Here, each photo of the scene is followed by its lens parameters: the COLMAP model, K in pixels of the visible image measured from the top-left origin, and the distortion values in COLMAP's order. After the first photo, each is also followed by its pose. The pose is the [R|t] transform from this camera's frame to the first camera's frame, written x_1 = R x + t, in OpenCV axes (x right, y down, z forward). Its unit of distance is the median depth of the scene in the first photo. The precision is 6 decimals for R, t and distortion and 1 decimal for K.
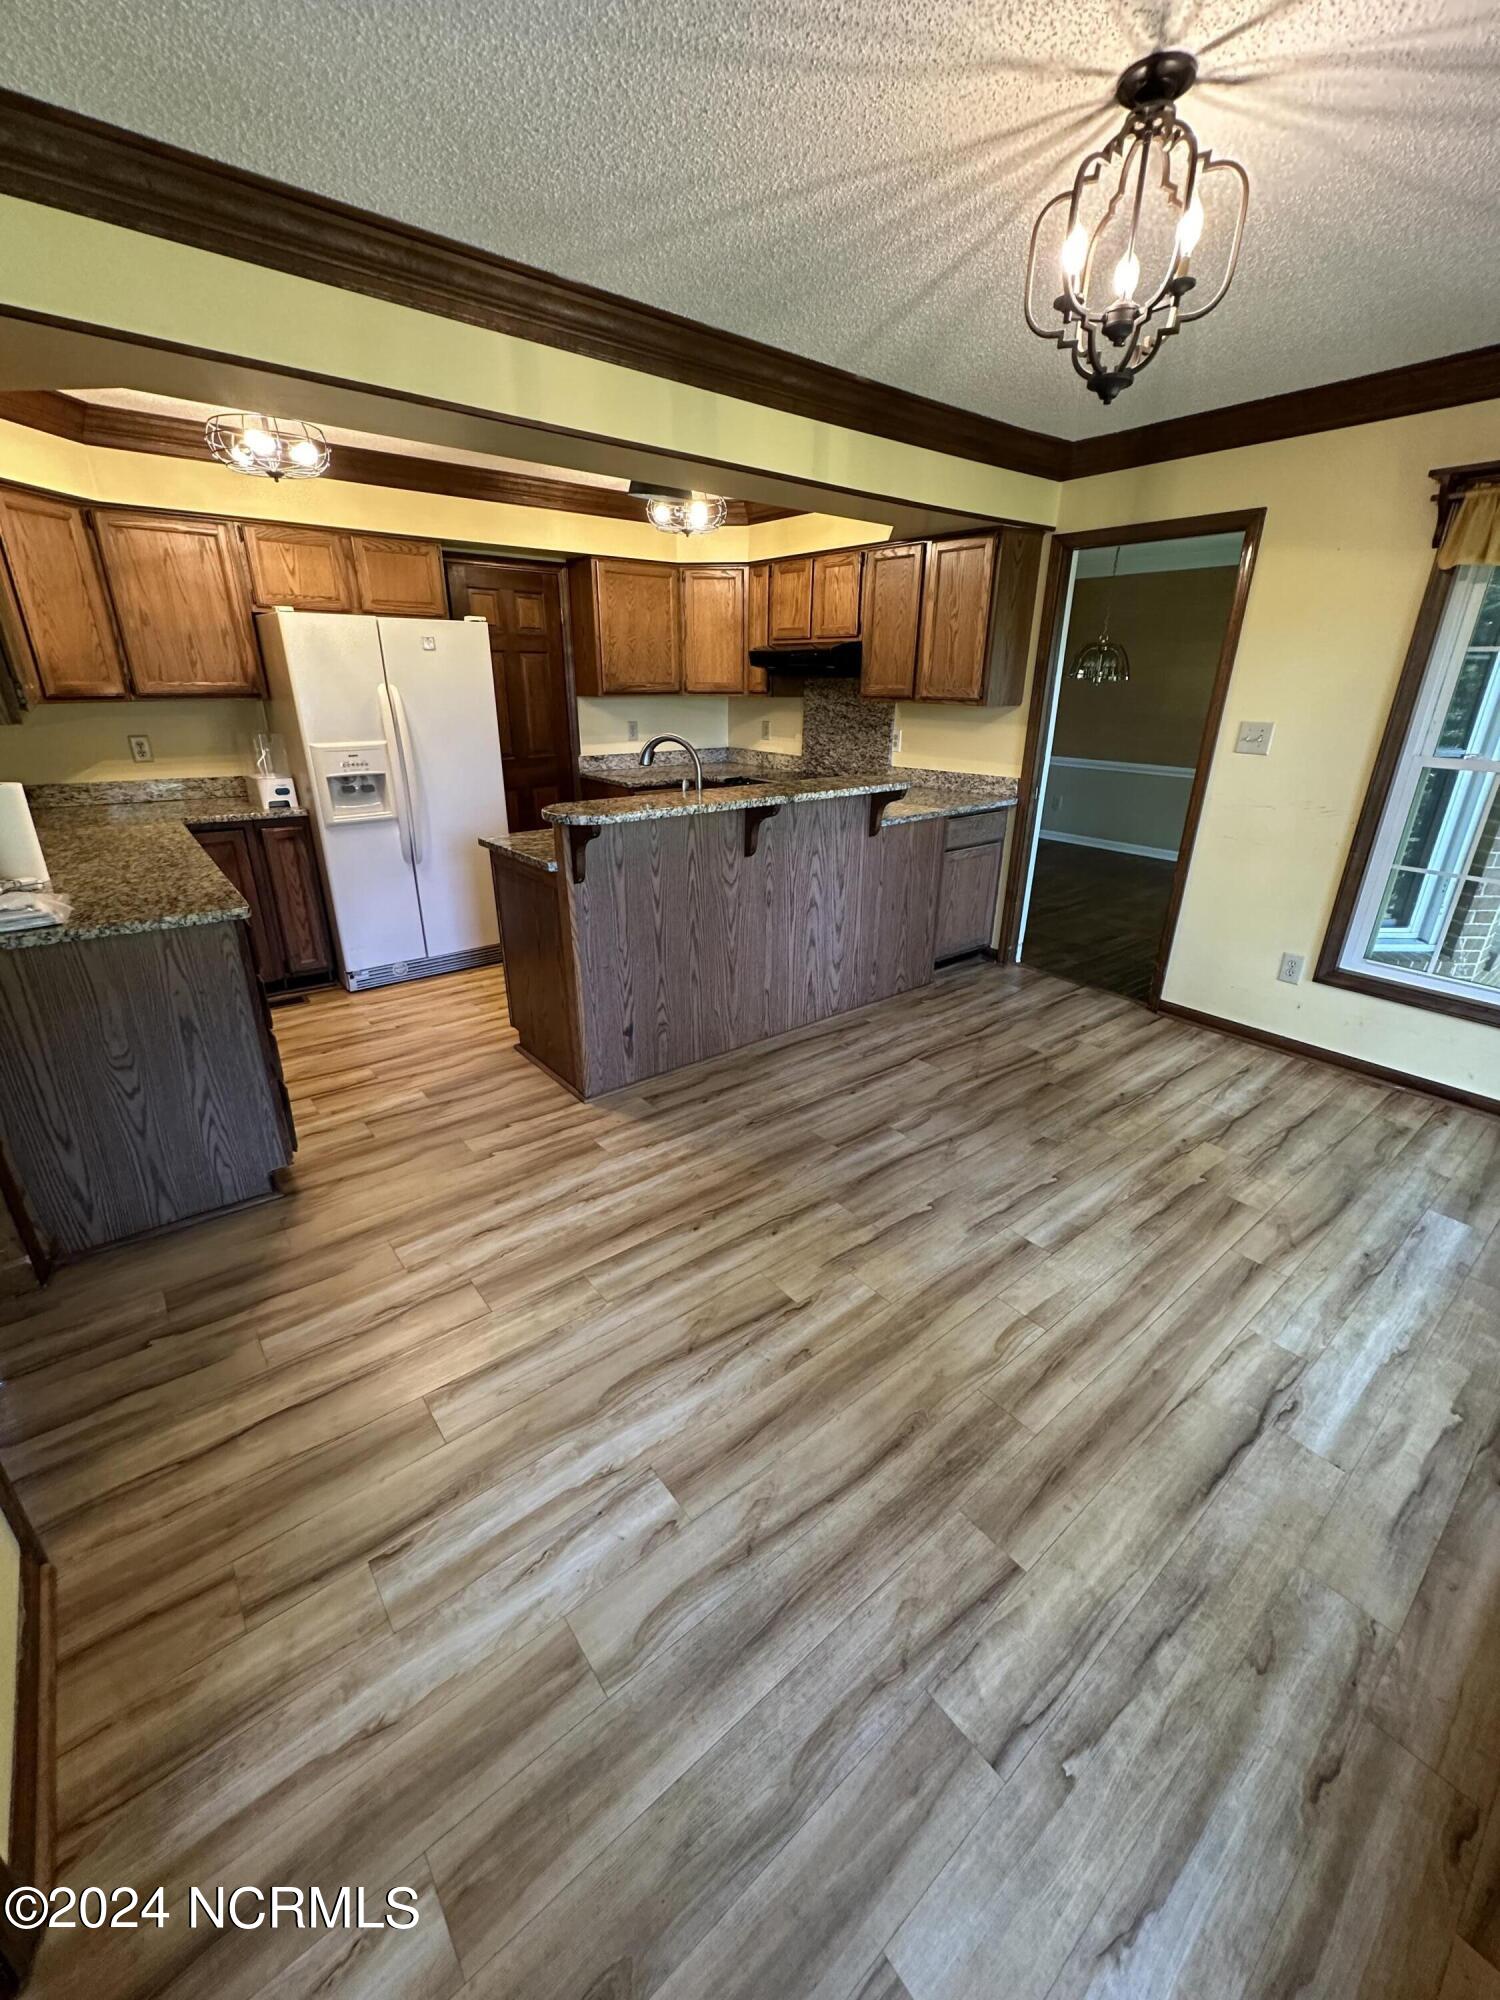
lens RADIAL K [[790.5, 0, 750.0], [0, 790.5, 1000.0], [0, 0, 1]] dist [-0.001854, -0.000198]
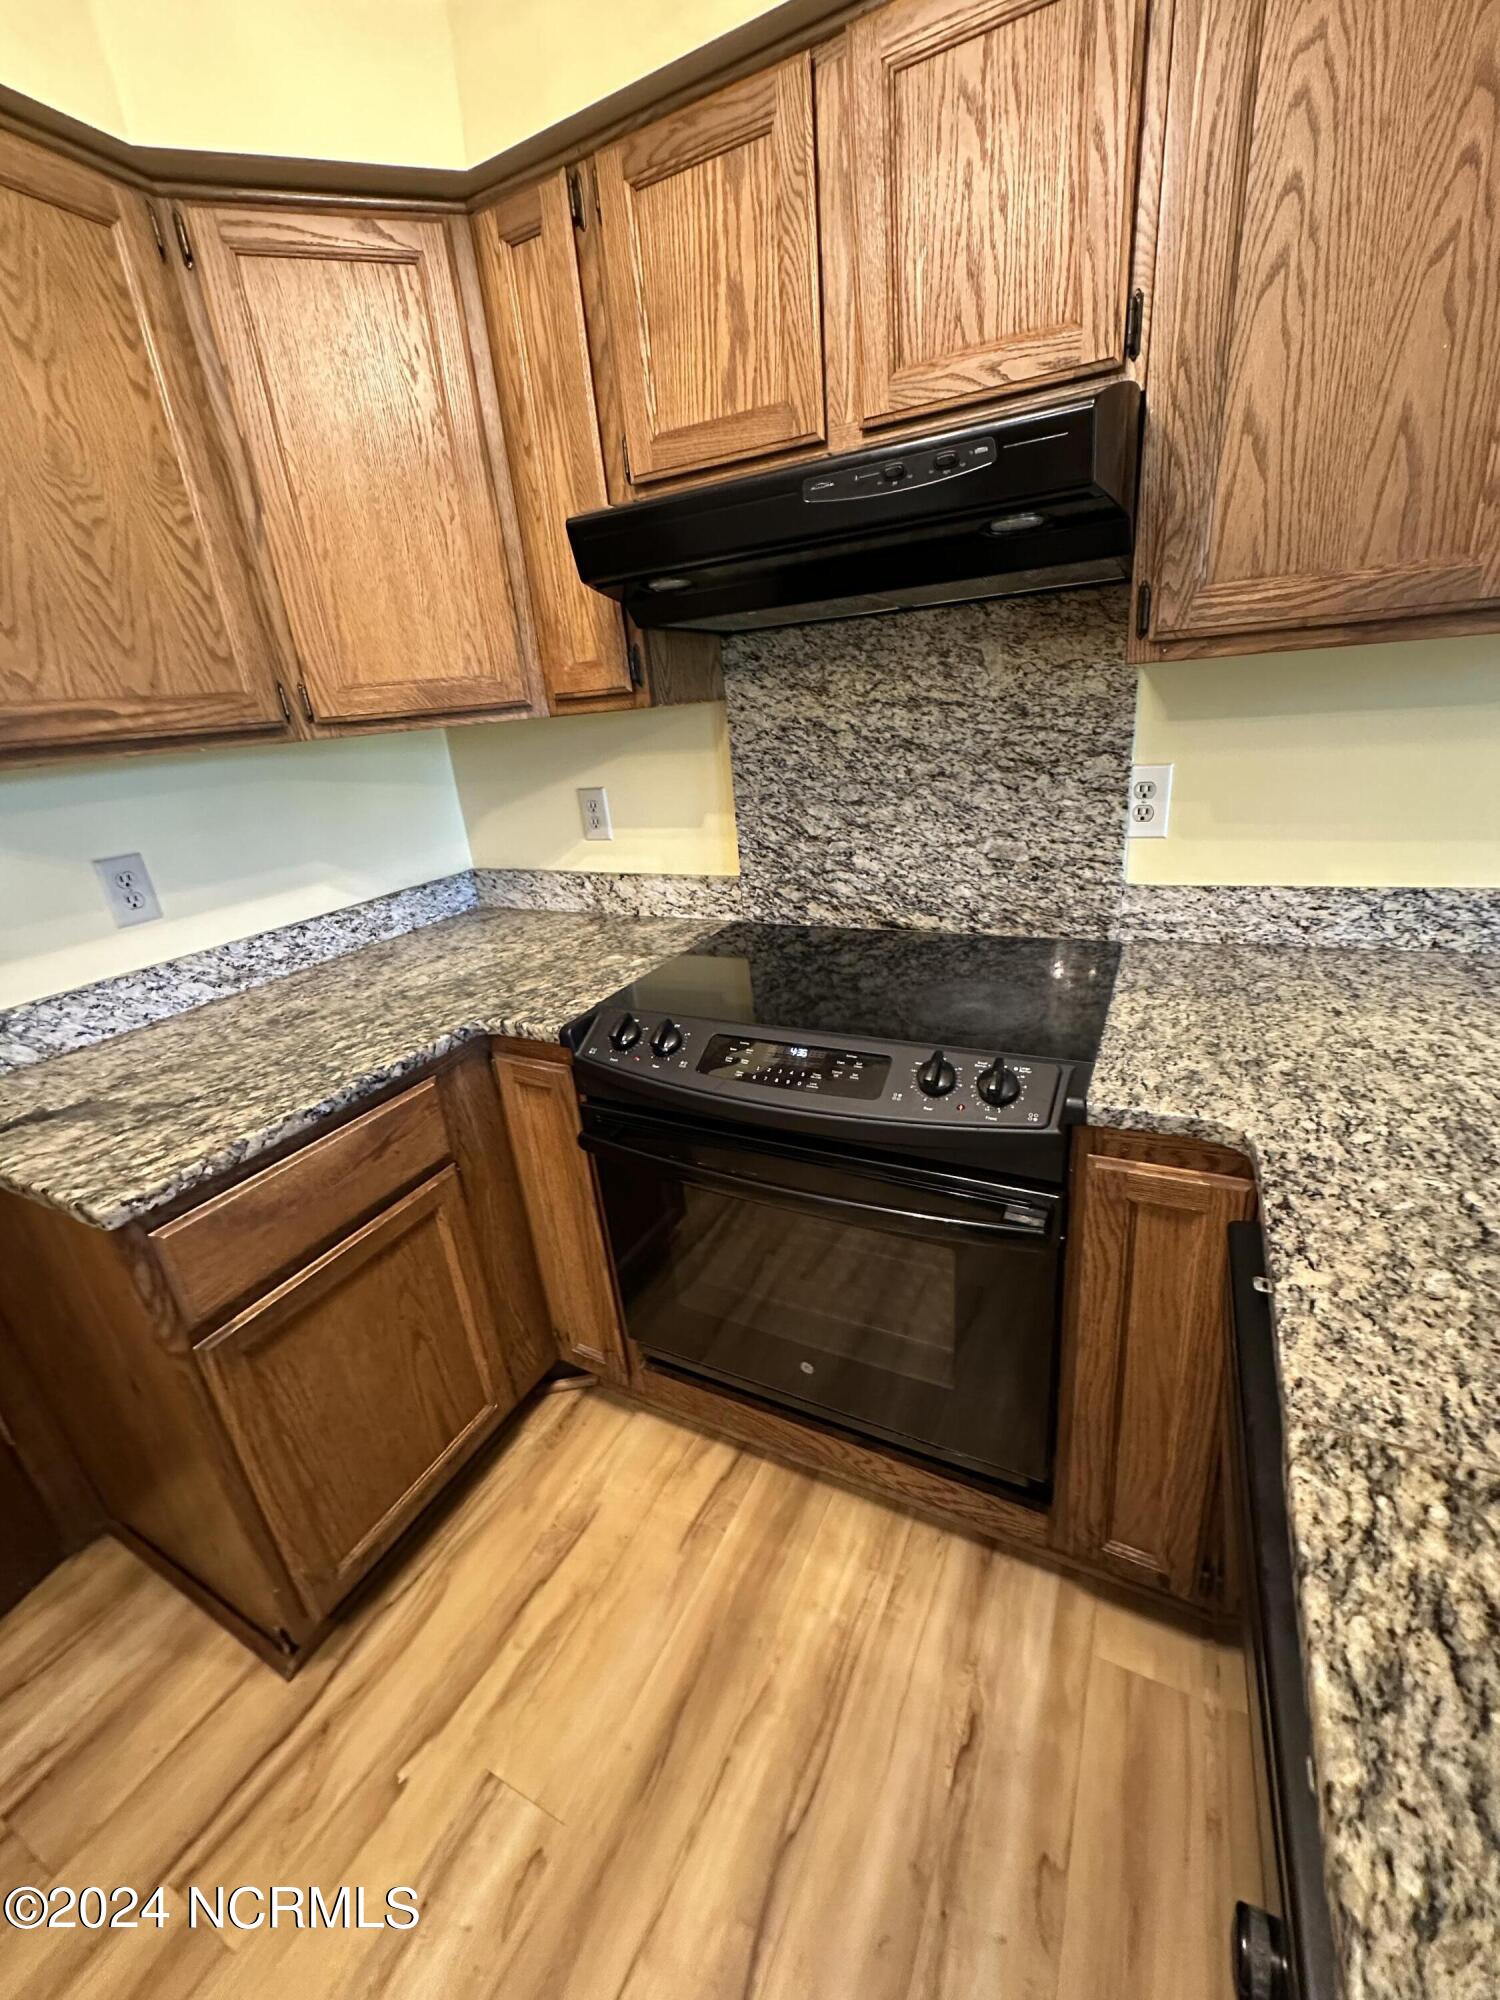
lens RADIAL K [[790.5, 0, 750.0], [0, 790.5, 1000.0], [0, 0, 1]] dist [-0.001854, -0.000198]
pose [[0.908021, -0.225982, 0.352746, -0.098823], [0.239938, 0.970779, 0.004281, -0.422565], [-0.343406, 0.080750, 0.935709, 1.128343]]
